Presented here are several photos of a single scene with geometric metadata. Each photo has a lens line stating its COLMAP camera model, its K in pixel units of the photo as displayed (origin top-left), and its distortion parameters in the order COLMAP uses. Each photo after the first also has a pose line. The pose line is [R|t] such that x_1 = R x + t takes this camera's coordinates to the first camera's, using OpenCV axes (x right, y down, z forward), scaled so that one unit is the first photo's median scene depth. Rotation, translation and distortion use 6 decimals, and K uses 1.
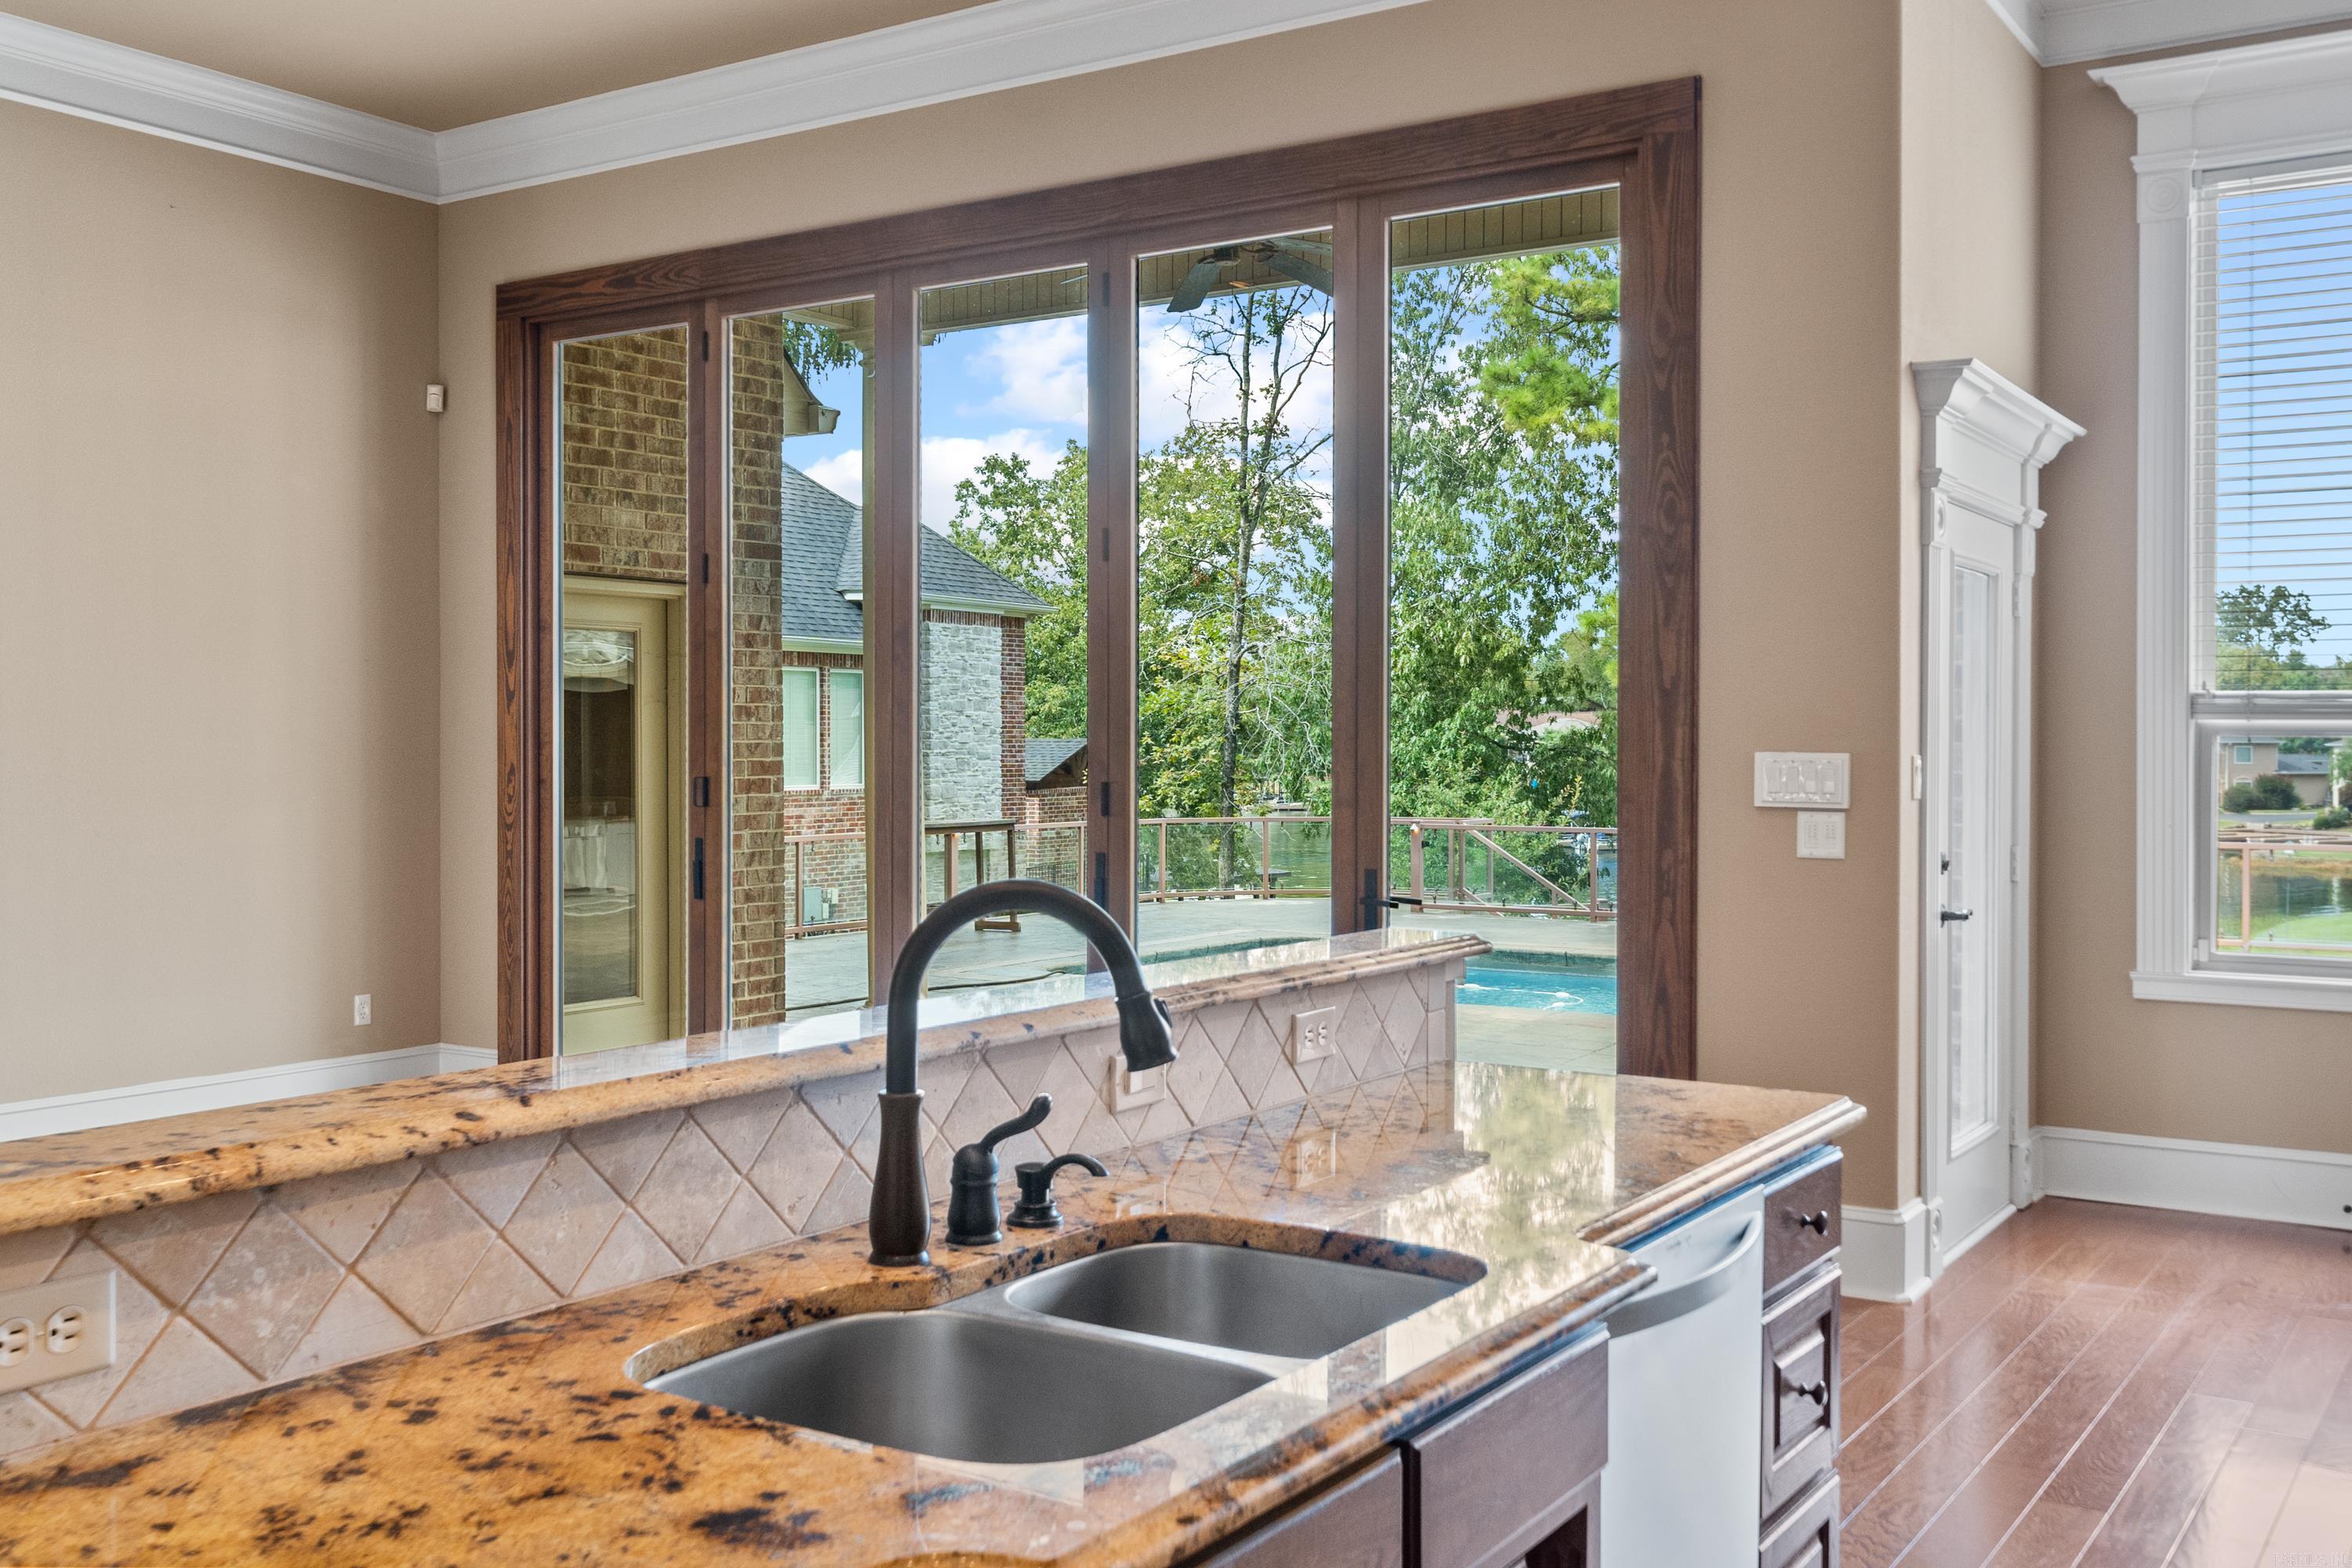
lens RADIAL K [[2159.5, 0, 1166.0], [0, 2159.5, 765.7], [0, 0, 1]] dist [0.004865, 0.000000]
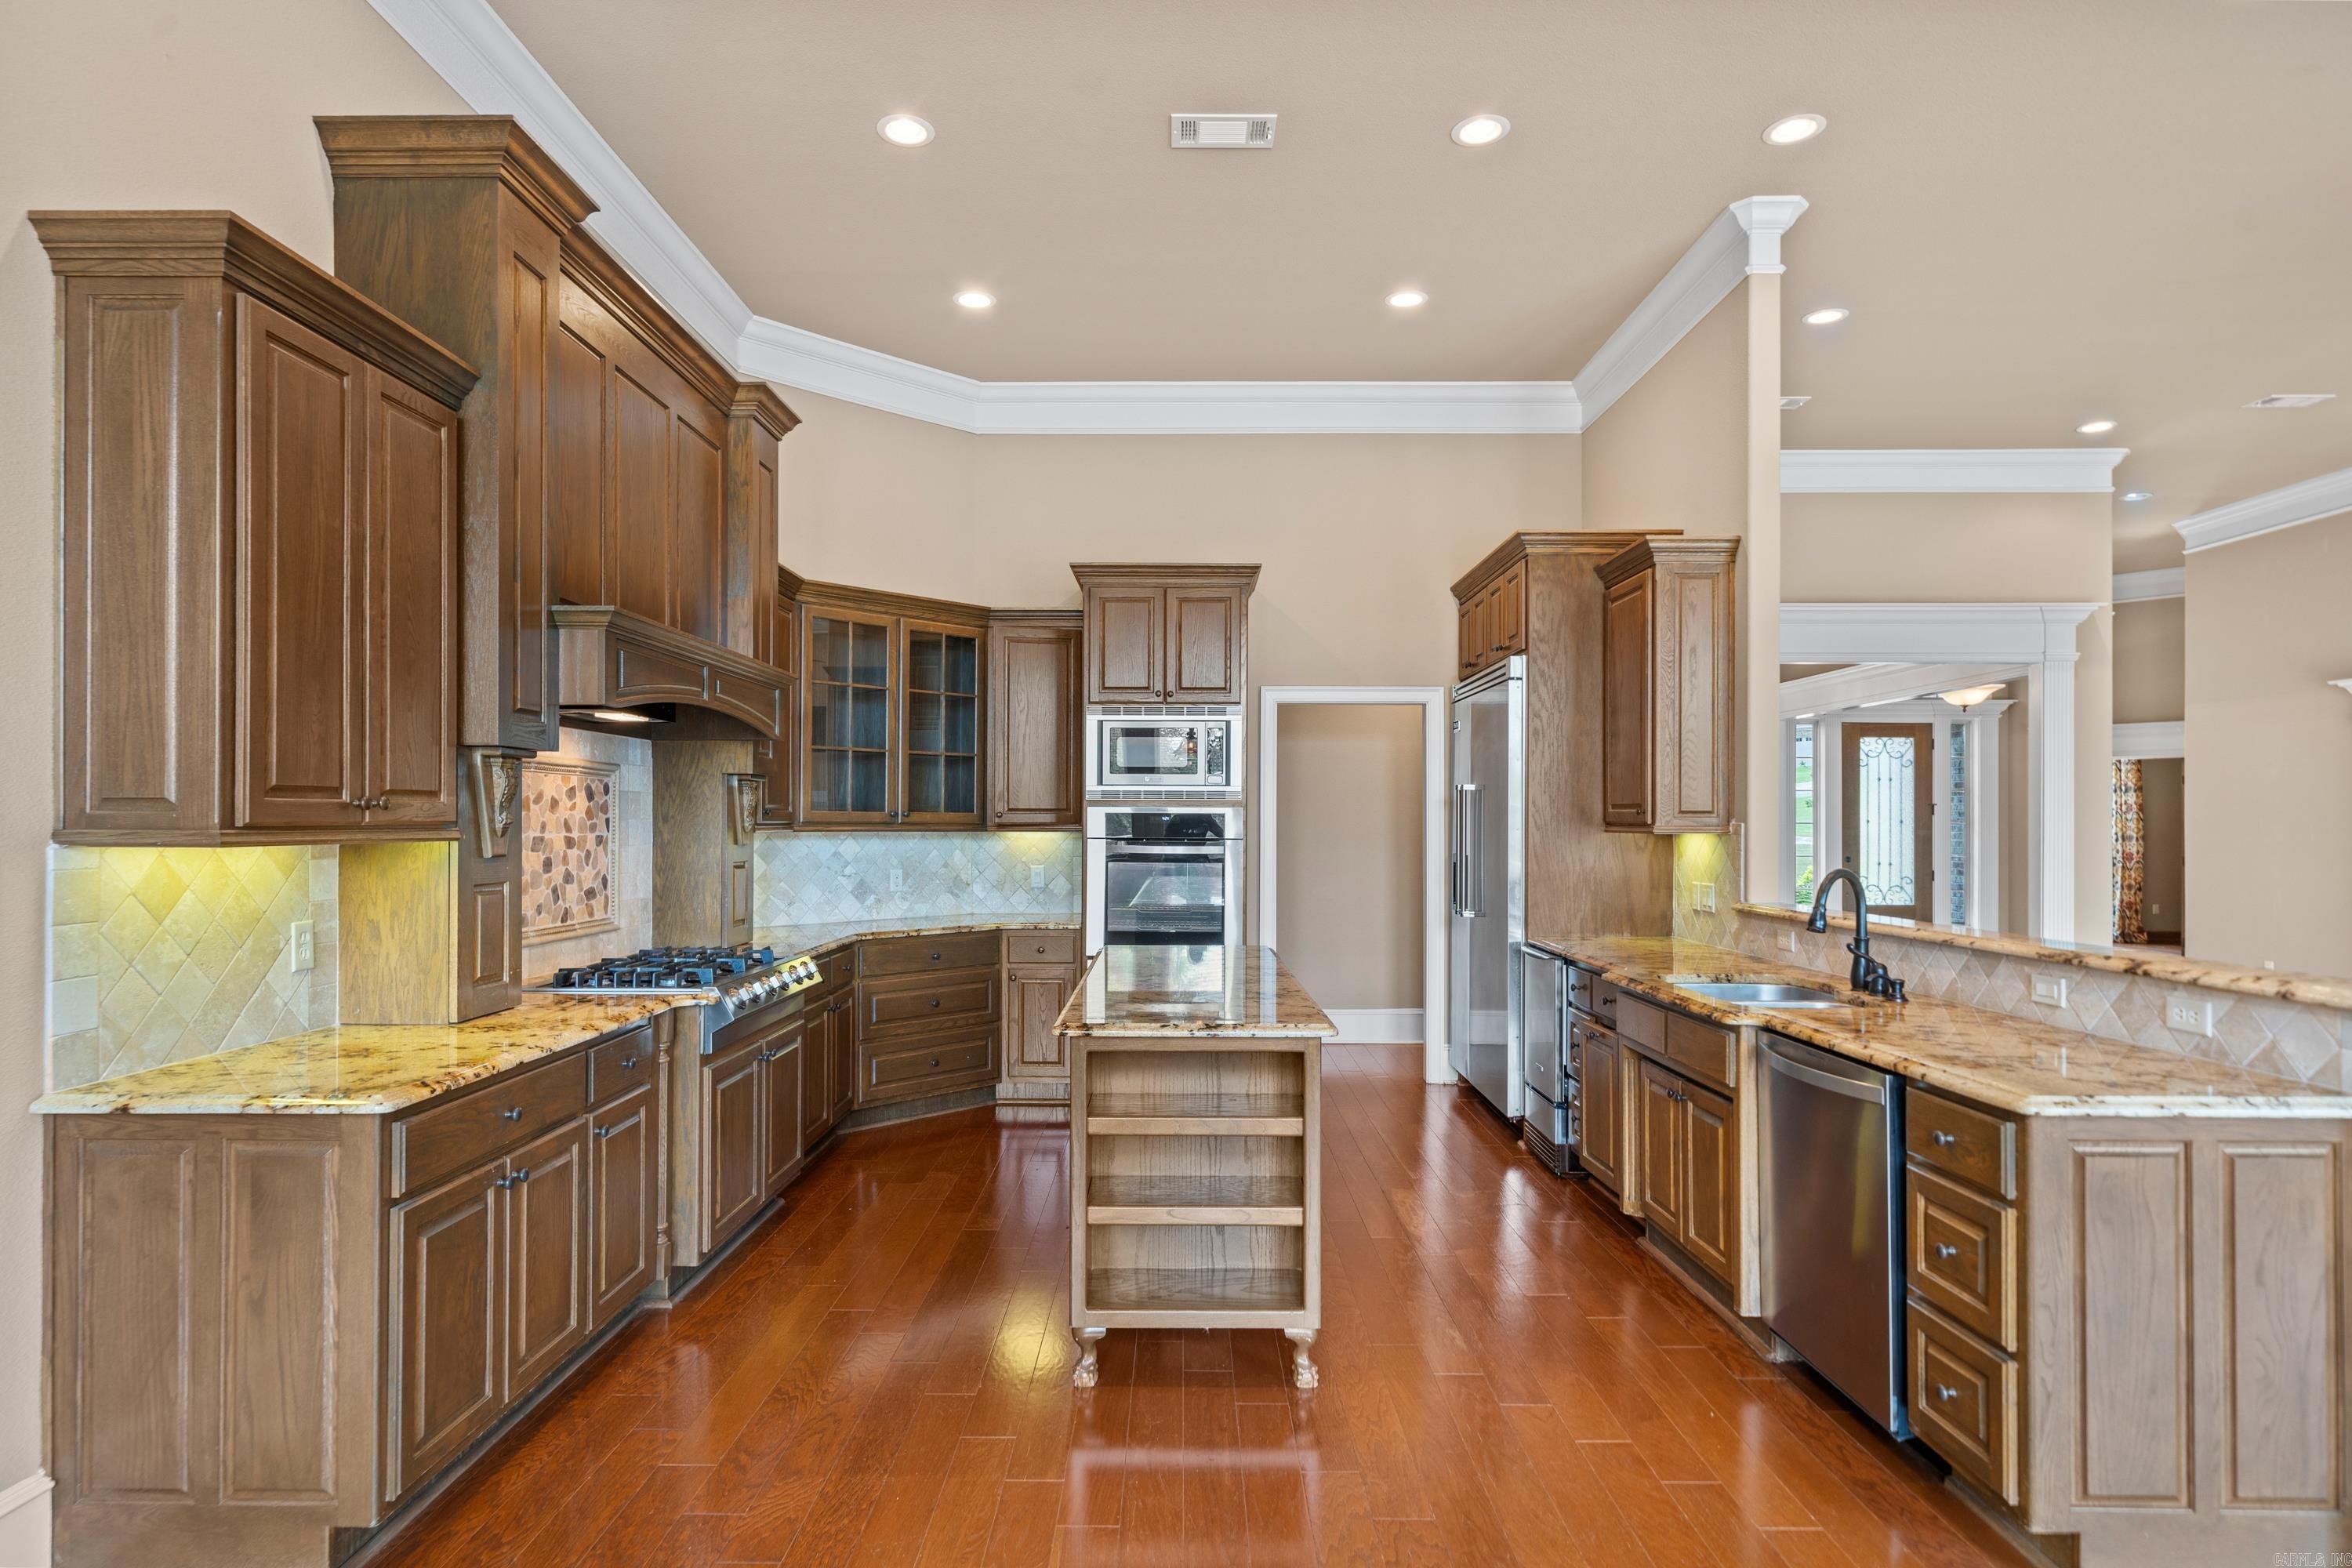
lens RADIAL K [[1241.1, 0, 1145.1], [0, 1241.1, 813.7], [0, 0, 1]] dist [0.013061, -0.004535]
pose [[-0.840544, -0.006659, -0.541702, 0.537018], [-0.011201, 0.999924, 0.005088, -0.006762], [0.541627, 0.010344, -0.840555, 0.615371]]
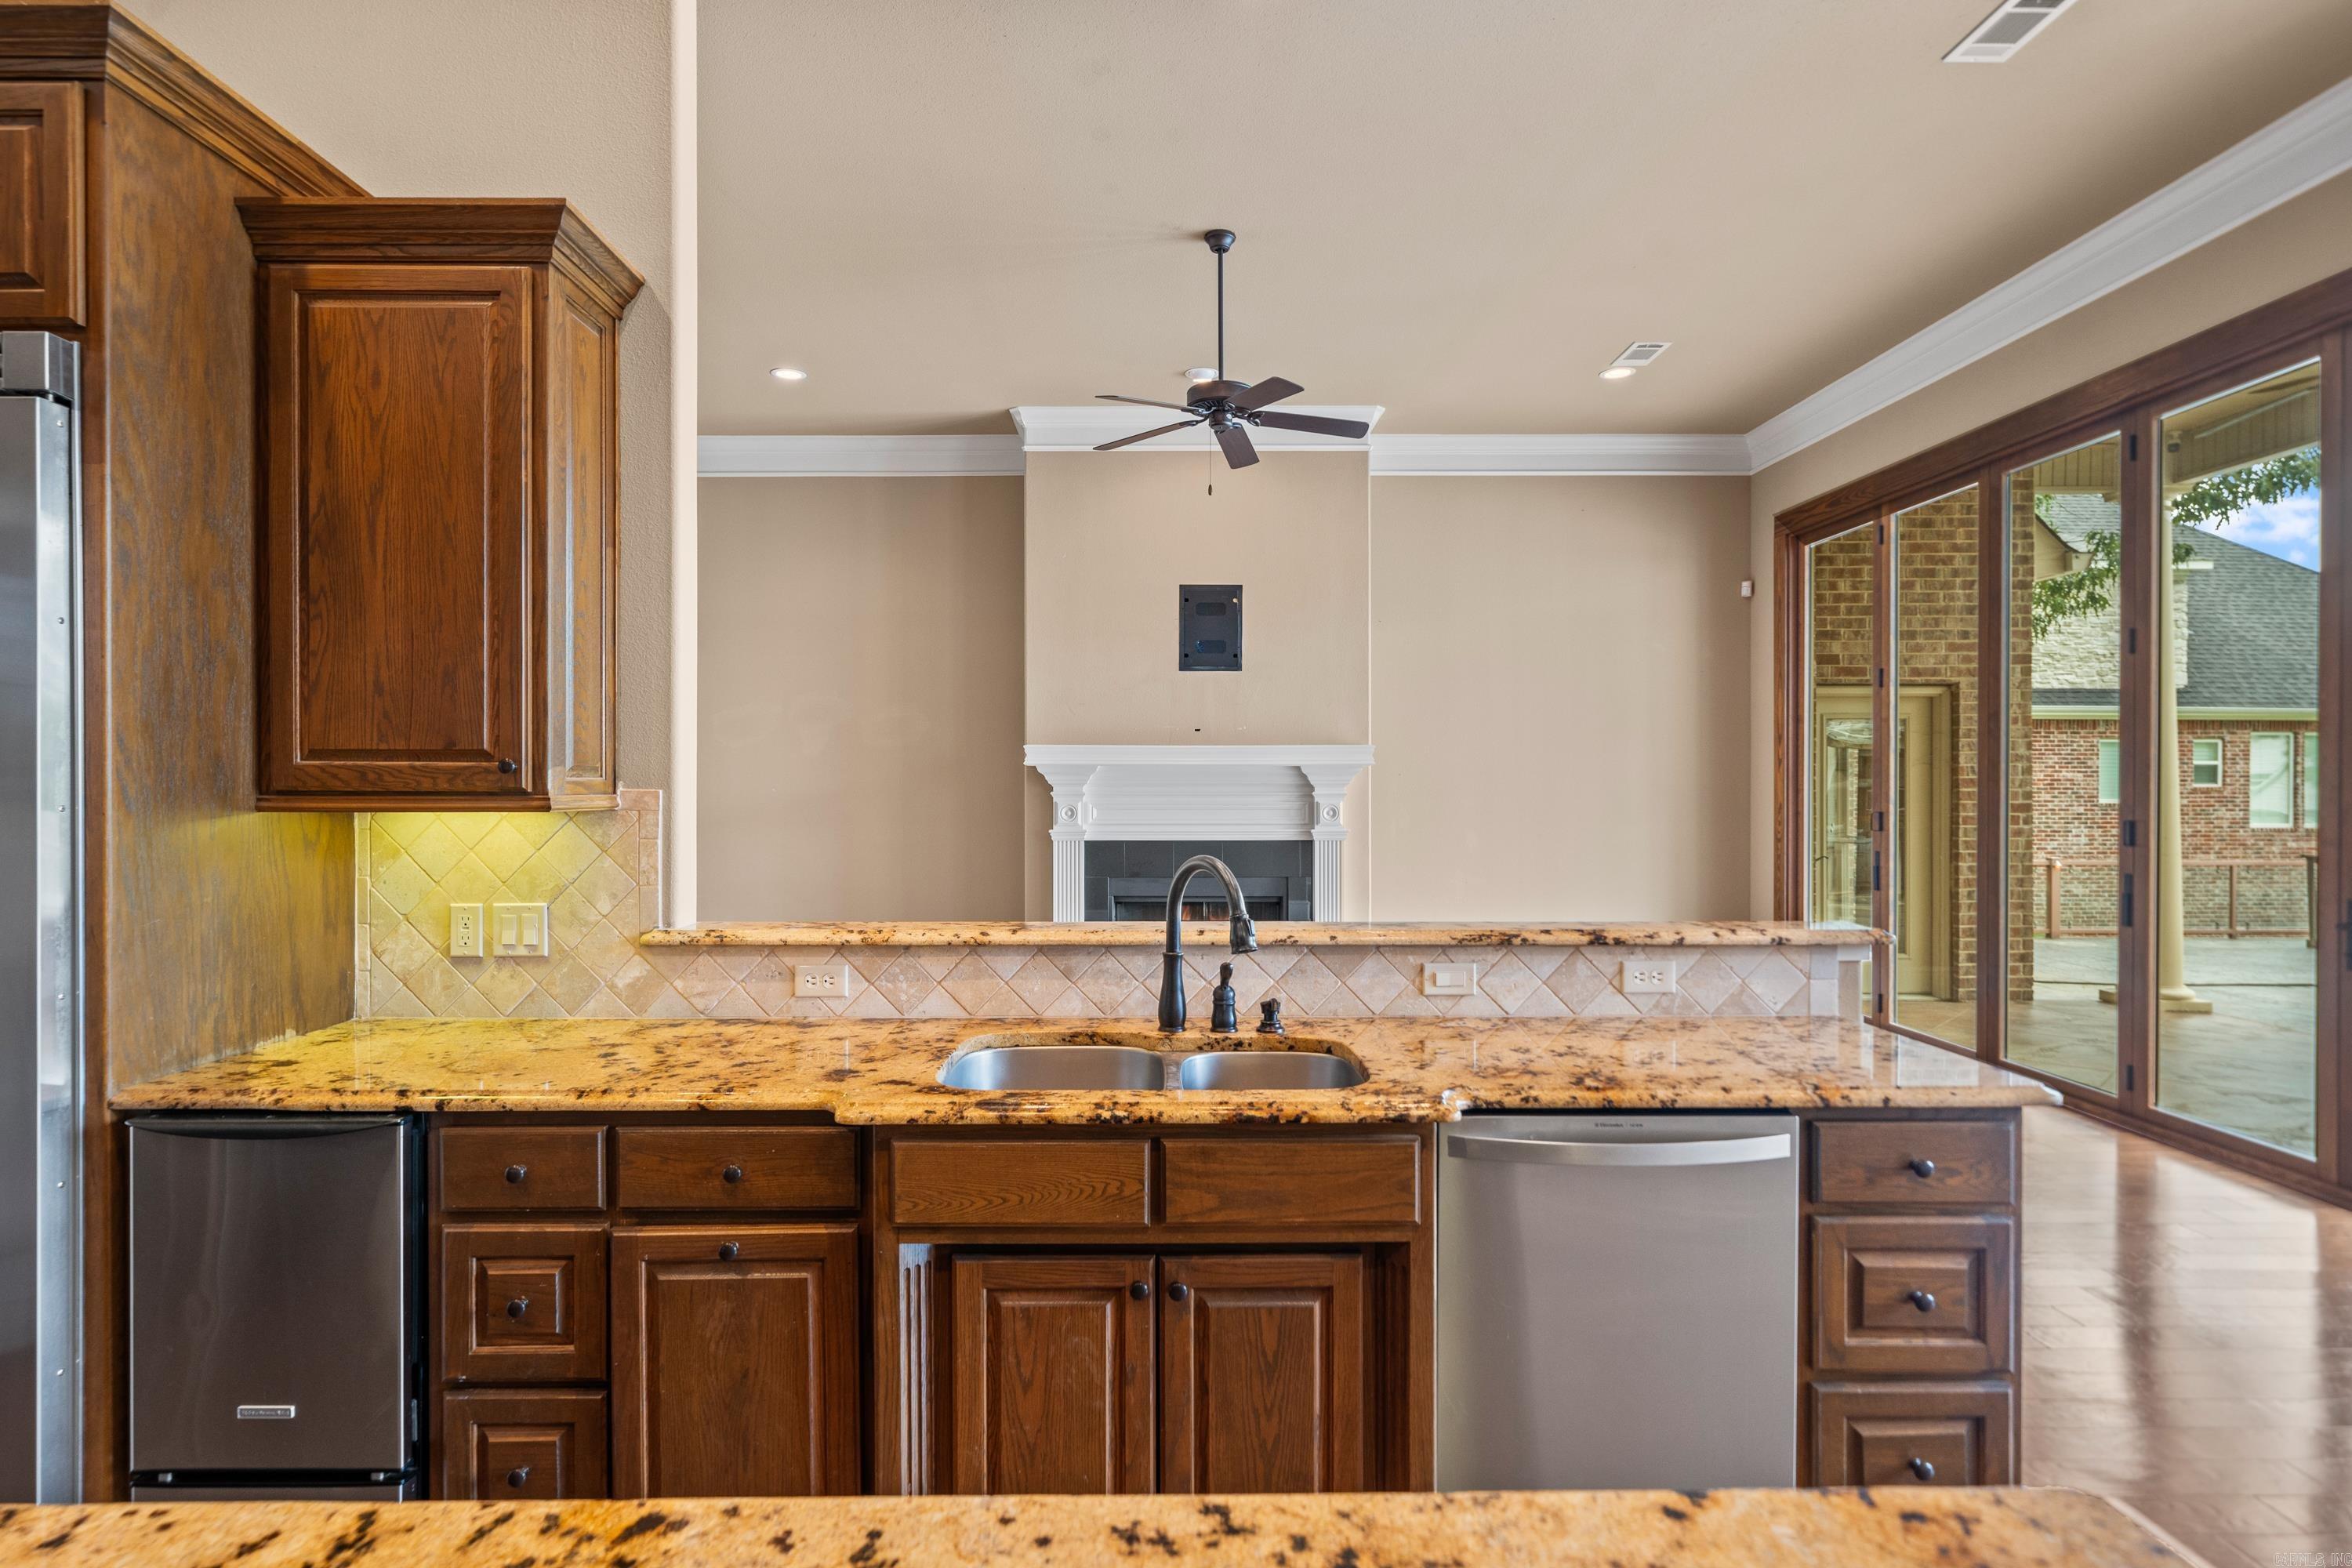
lens RADIAL K [[1241.1, 0, 1177.8], [0, 1241.1, 778.0], [0, 0, 1]] dist [0.013061, -0.004535]
pose [[0.568049, -0.006055, -0.822973, 0.282609], [-0.010989, 0.999828, -0.014942, -0.000837], [0.822922, 0.017531, 0.567884, 0.095120]]
